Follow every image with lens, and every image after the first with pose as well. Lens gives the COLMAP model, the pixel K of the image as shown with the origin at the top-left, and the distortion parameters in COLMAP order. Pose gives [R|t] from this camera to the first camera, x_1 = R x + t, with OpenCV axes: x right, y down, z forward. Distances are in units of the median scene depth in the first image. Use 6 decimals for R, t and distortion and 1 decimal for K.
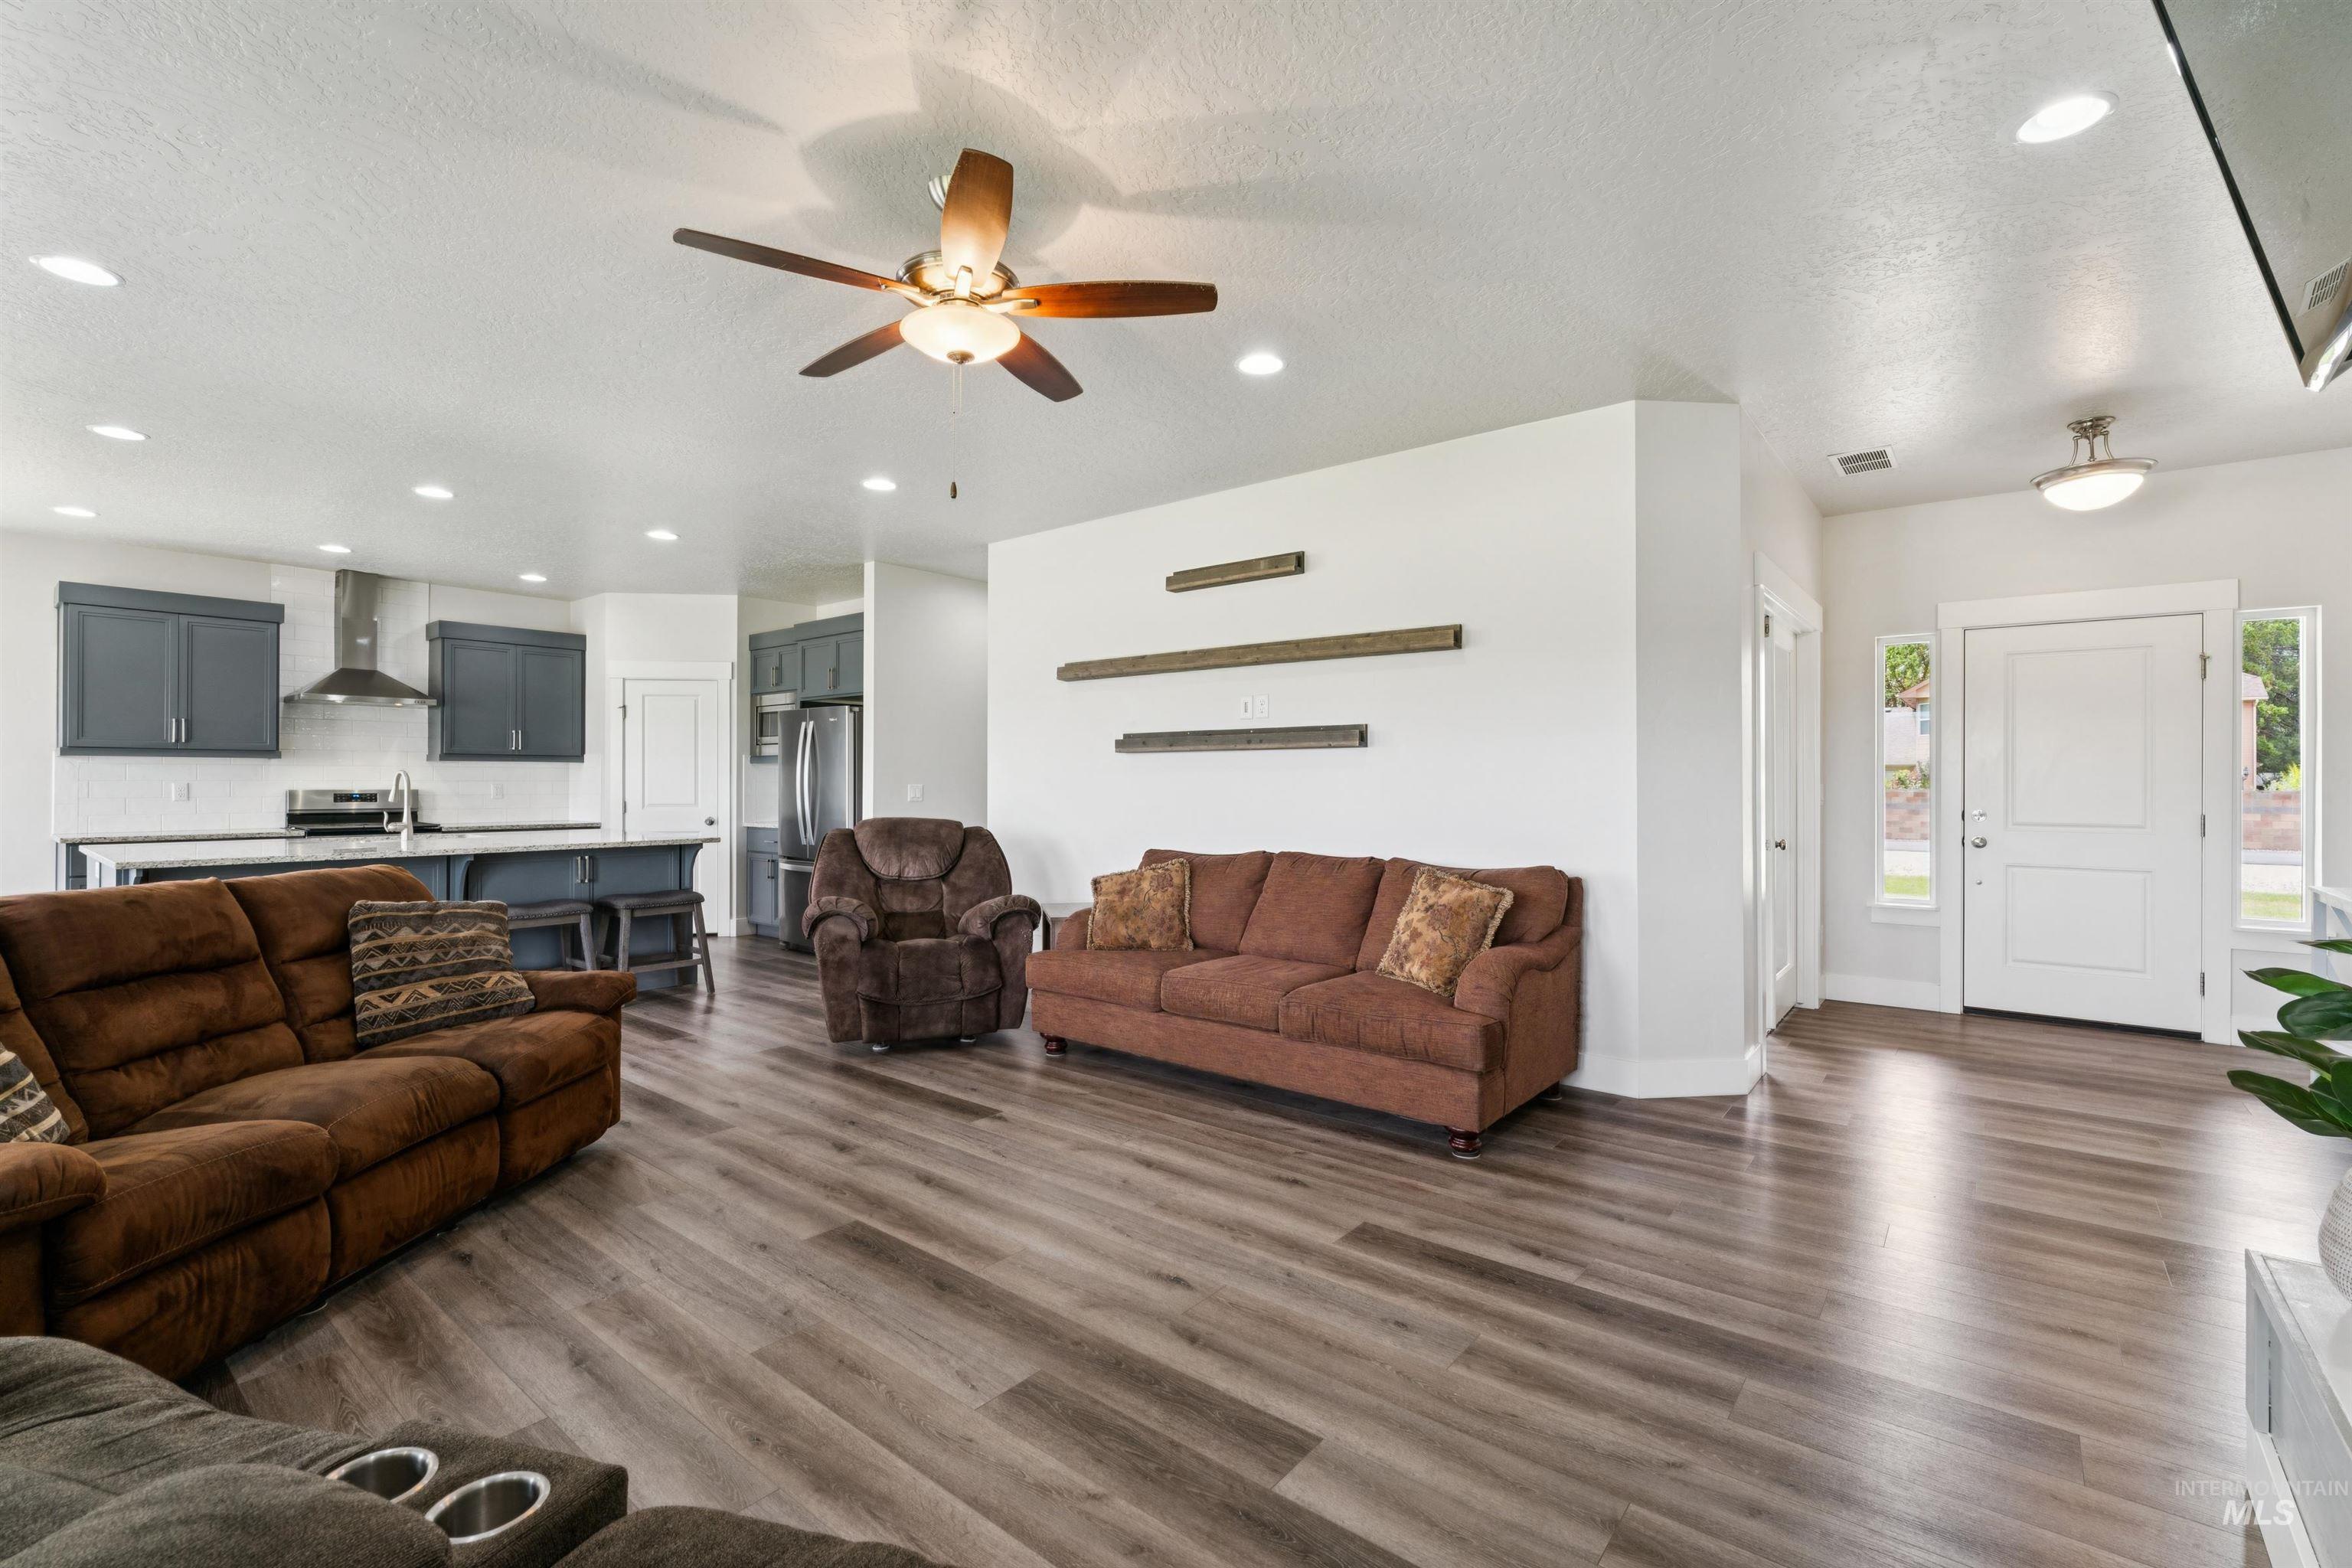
lens RADIAL K [[1016.0, 0, 1185.2], [0, 1016.0, 776.7], [0, 0, 1]] dist [-0.004135, 0.001494]
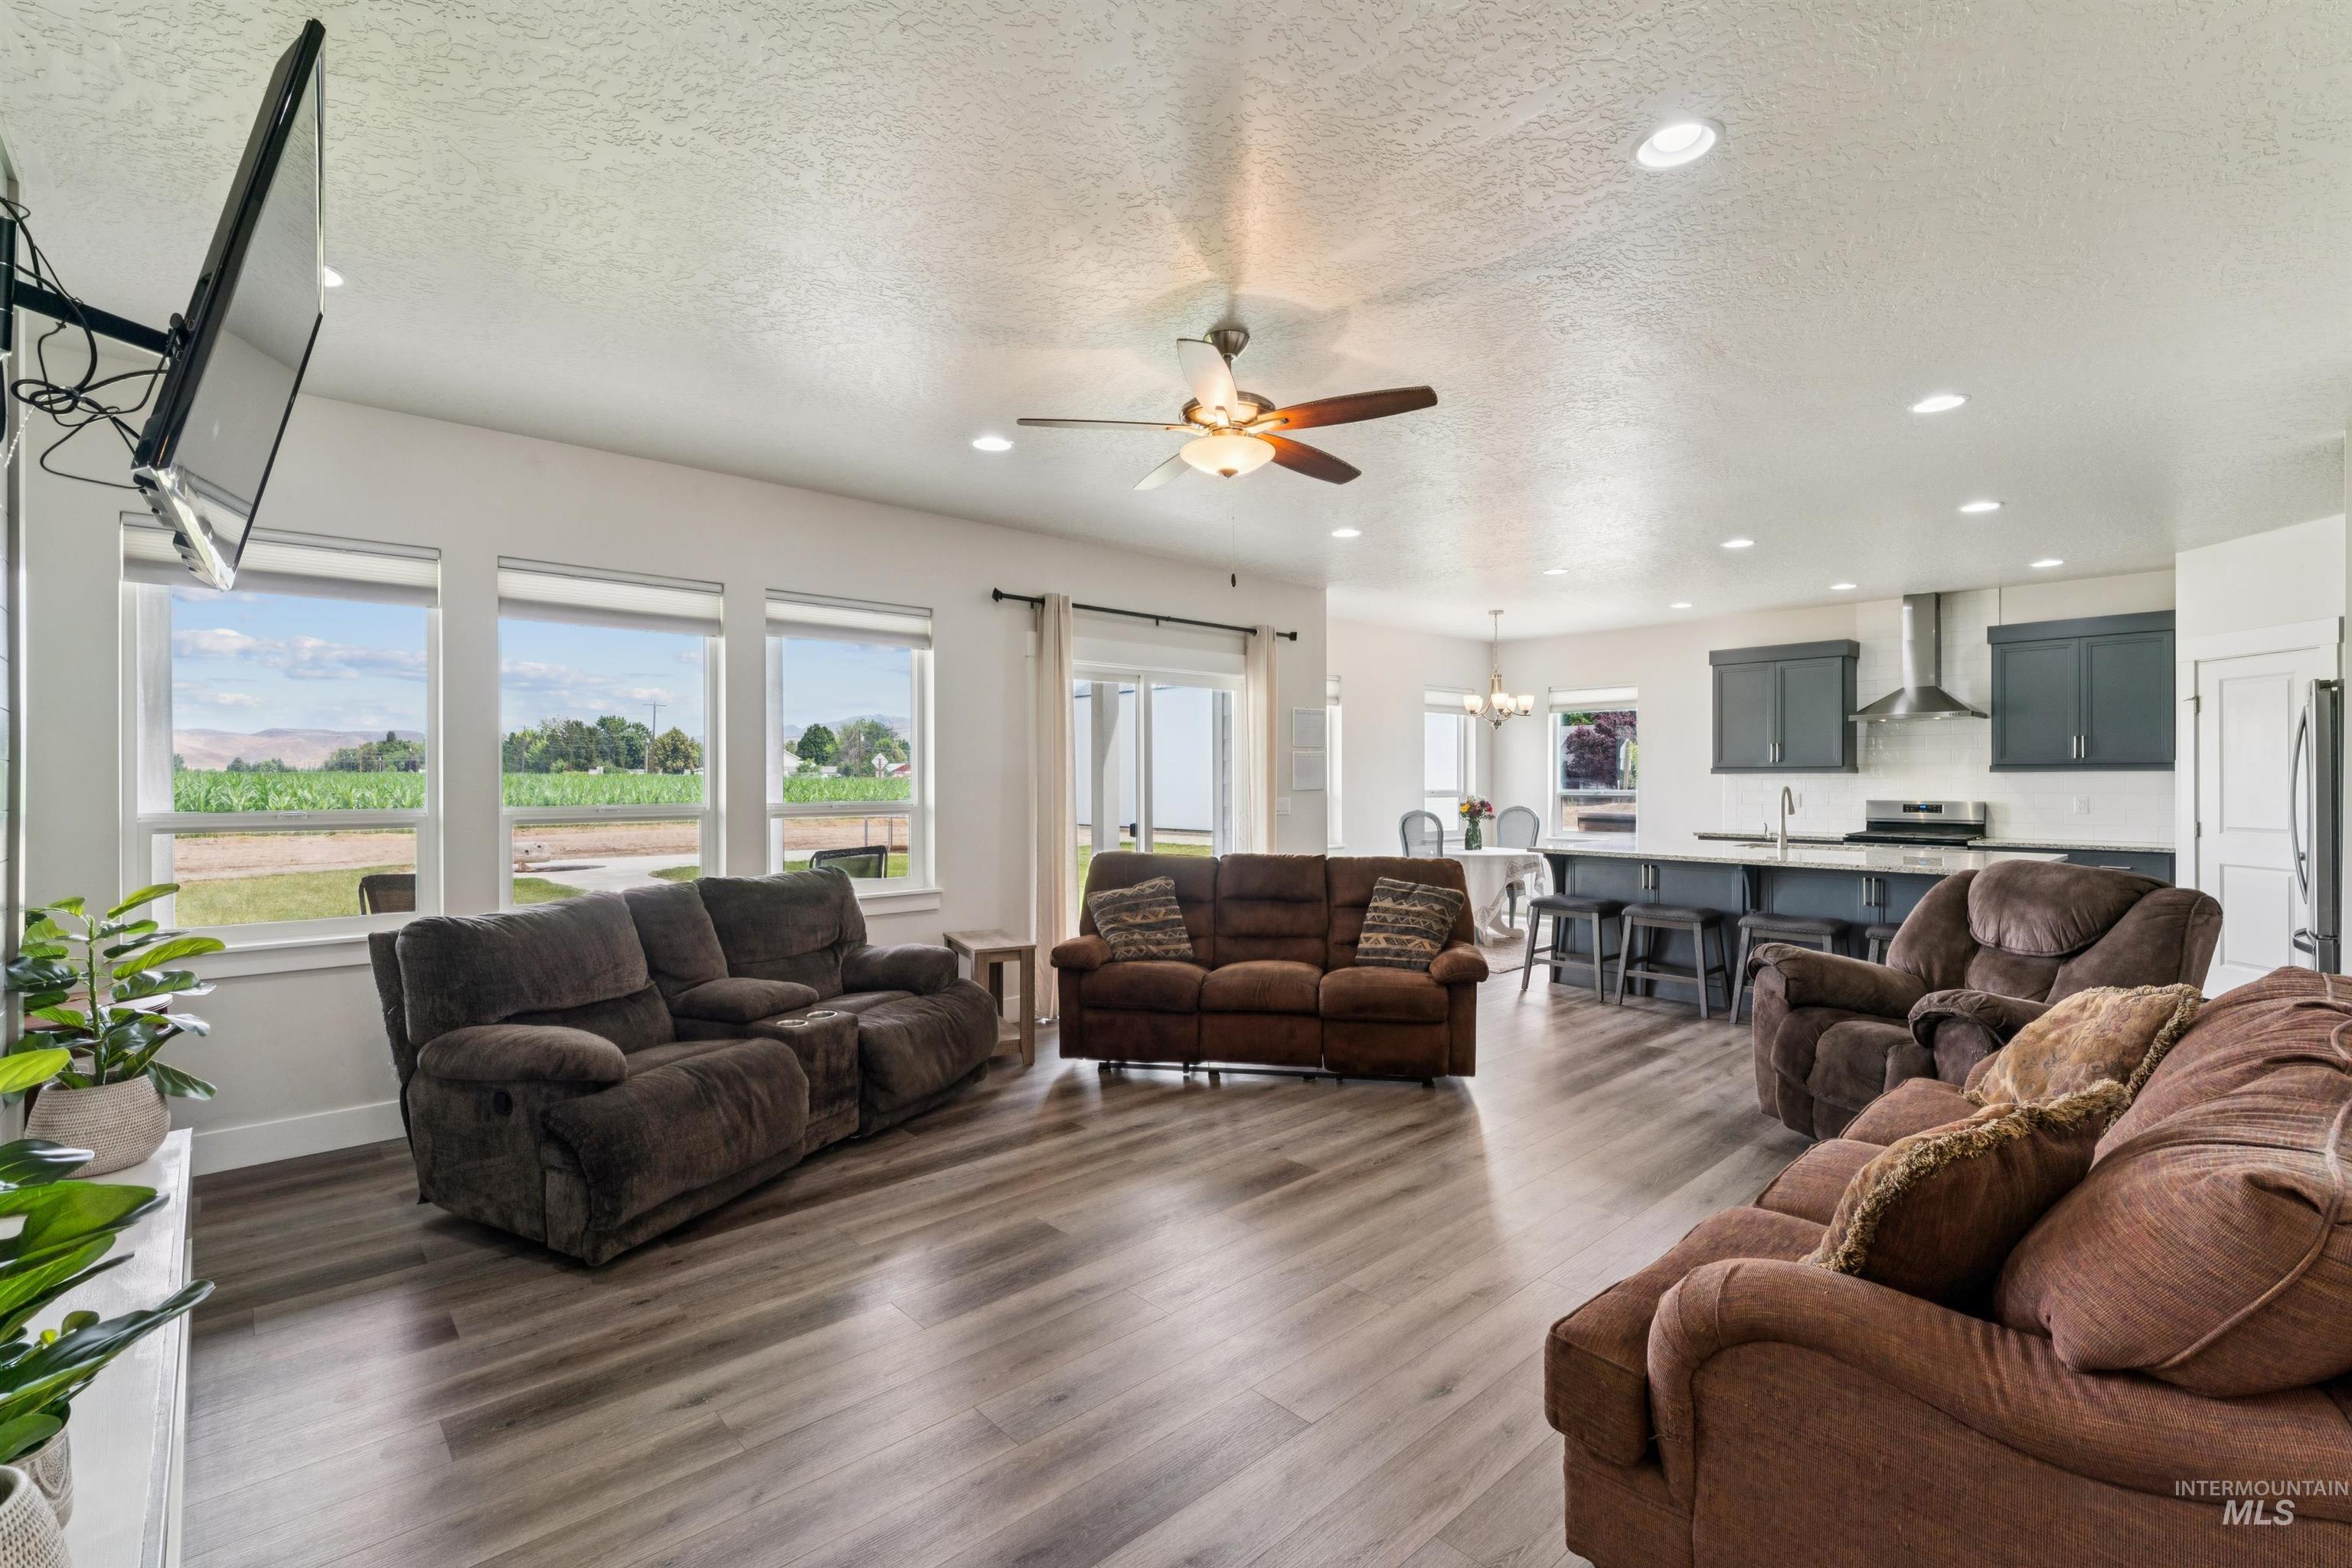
lens RADIAL K [[1058.9, 0, 1184.3], [0, 1058.9, 780.9], [0, 0, 1]] dist [-0.003507, 0.000515]
pose [[-0.143858, -0.000580, -0.989598, 0.695328], [0.007665, 0.999969, -0.001700, -0.022936], [0.989569, -0.007830, -0.143849, 0.741729]]
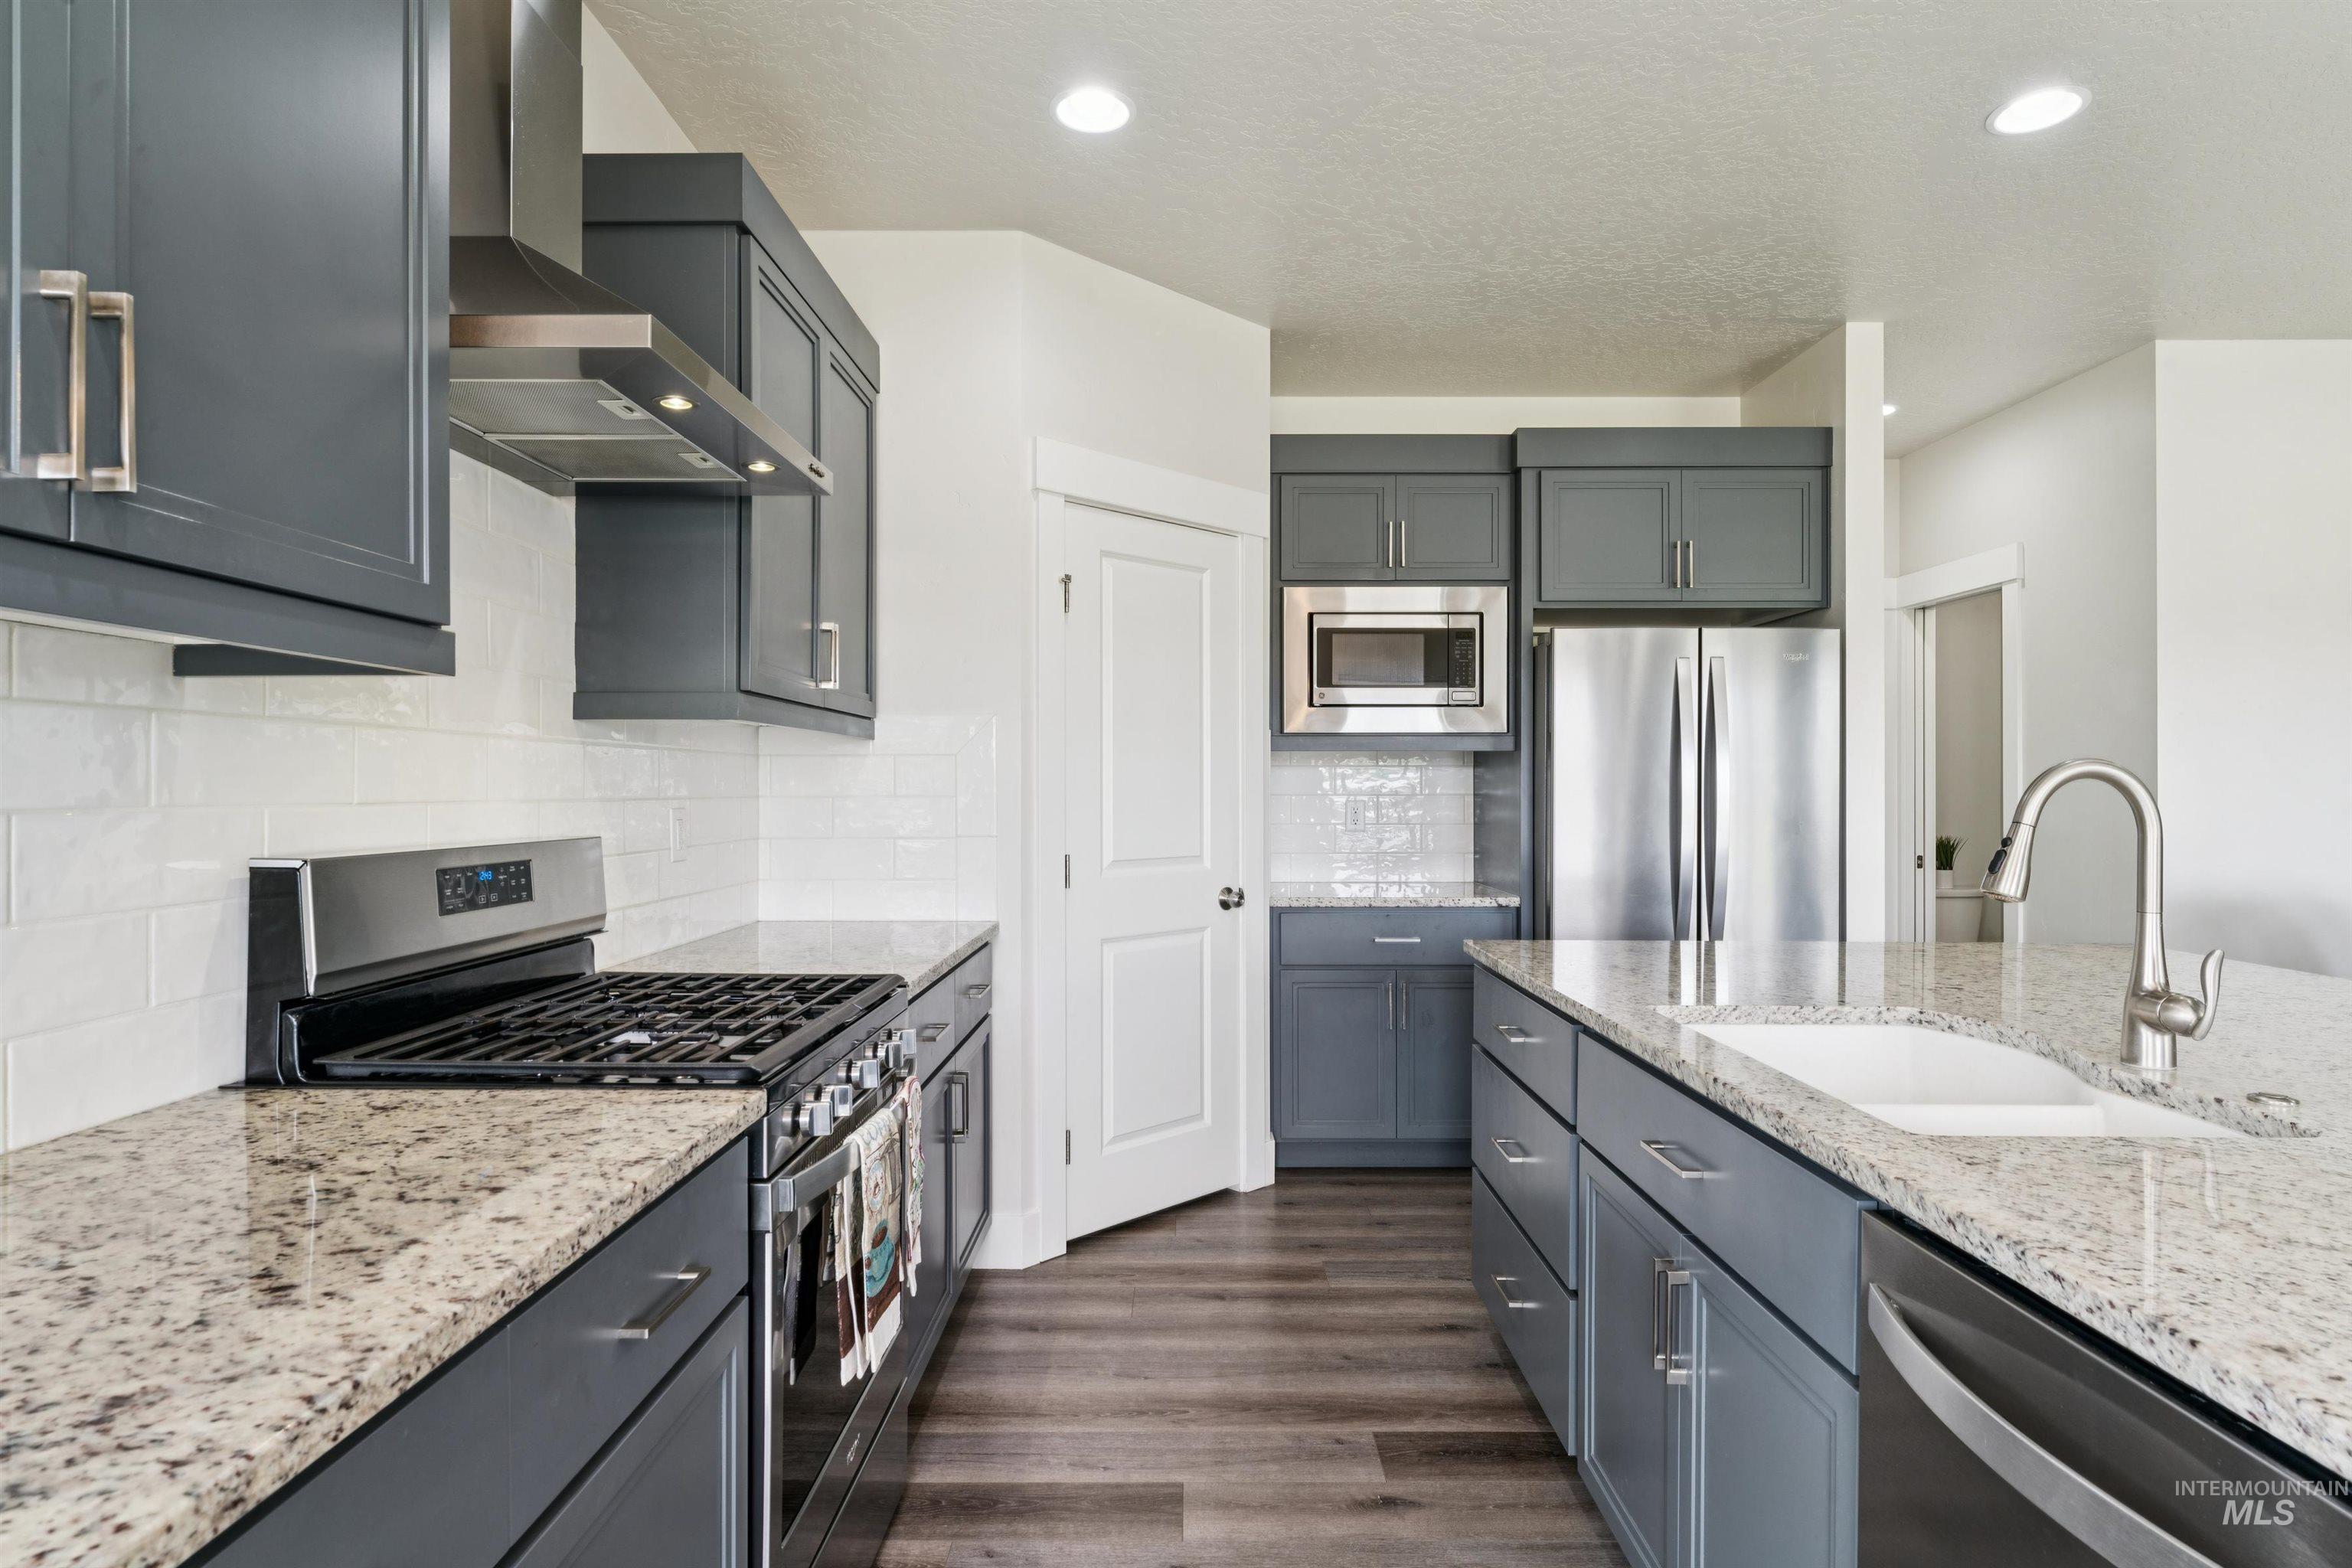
lens RADIAL K [[1254.4, 0, 1170.5], [0, 1254.4, 782.5], [0, 0, 1]] dist [-0.000889, -0.003253]
pose [[0.780259, 0.001925, 0.625454, -1.612283], [-0.003991, 0.999990, 0.001902, -0.003628], [-0.625444, -0.003980, 0.780259, 1.335859]]
